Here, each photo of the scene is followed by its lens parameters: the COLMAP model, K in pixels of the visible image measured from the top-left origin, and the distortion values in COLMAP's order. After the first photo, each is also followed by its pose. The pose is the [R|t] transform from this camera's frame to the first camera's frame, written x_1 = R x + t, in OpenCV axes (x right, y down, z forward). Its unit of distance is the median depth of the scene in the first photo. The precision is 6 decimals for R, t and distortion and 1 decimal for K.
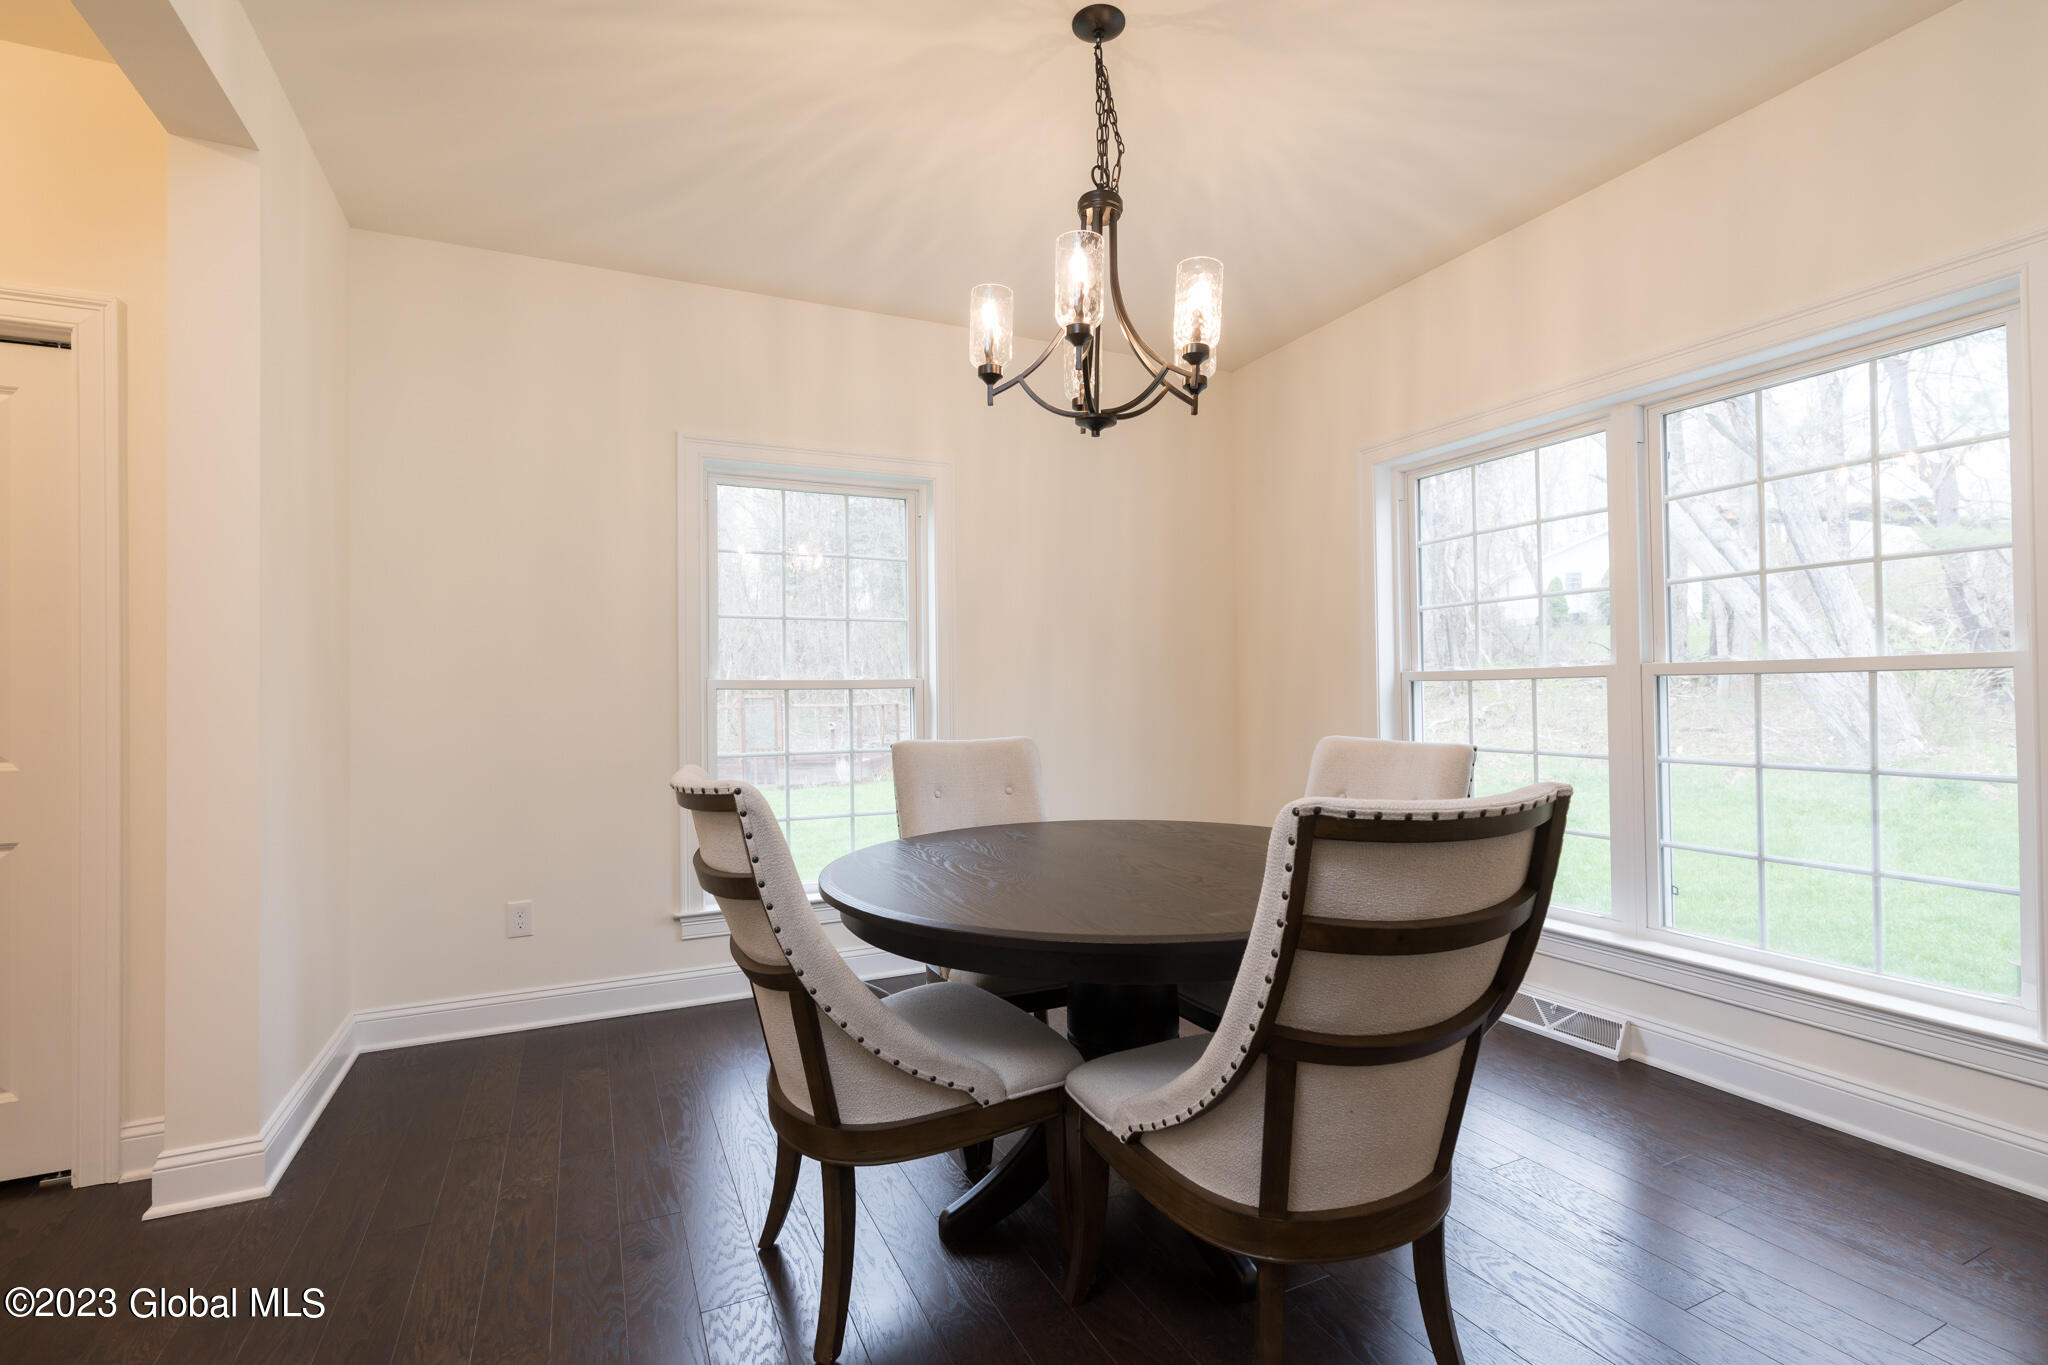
lens RADIAL K [[928.8, 0, 1029.3], [0, 928.8, 685.7], [0, 0, 1]] dist [-0.010259, 0.001771]
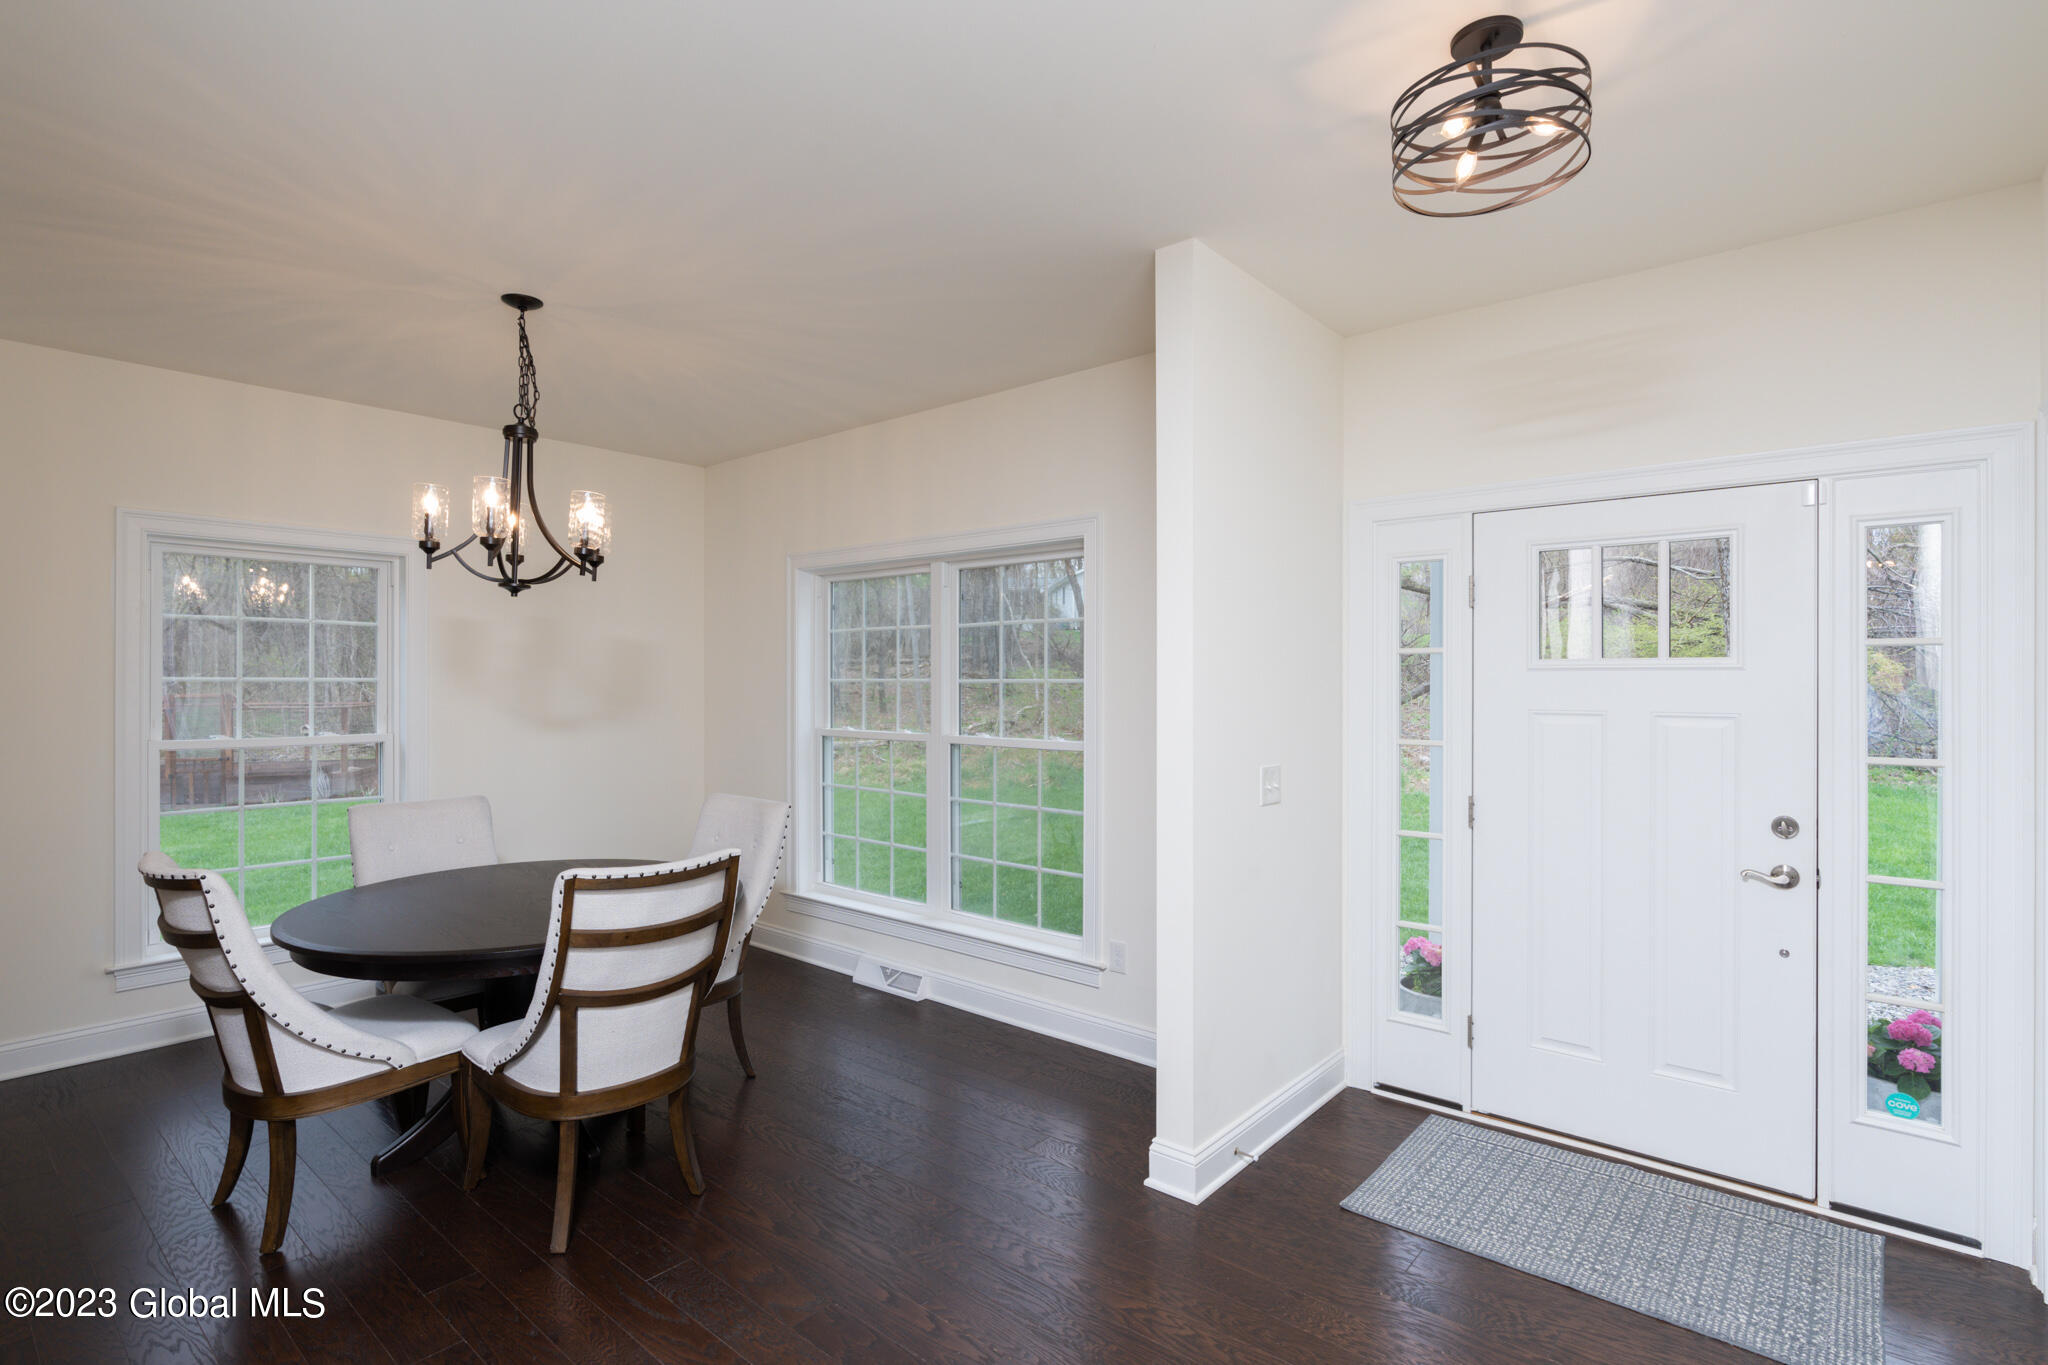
lens RADIAL K [[986.3, 0, 1021.0], [0, 986.3, 682.4], [0, 0, 1]] dist [-0.005642, 0.000299]
pose [[0.914382, 0.014647, 0.404588, 0.199120], [-0.018829, 0.999802, 0.006360, -0.188255], [-0.404415, -0.013433, 0.914477, -0.787706]]
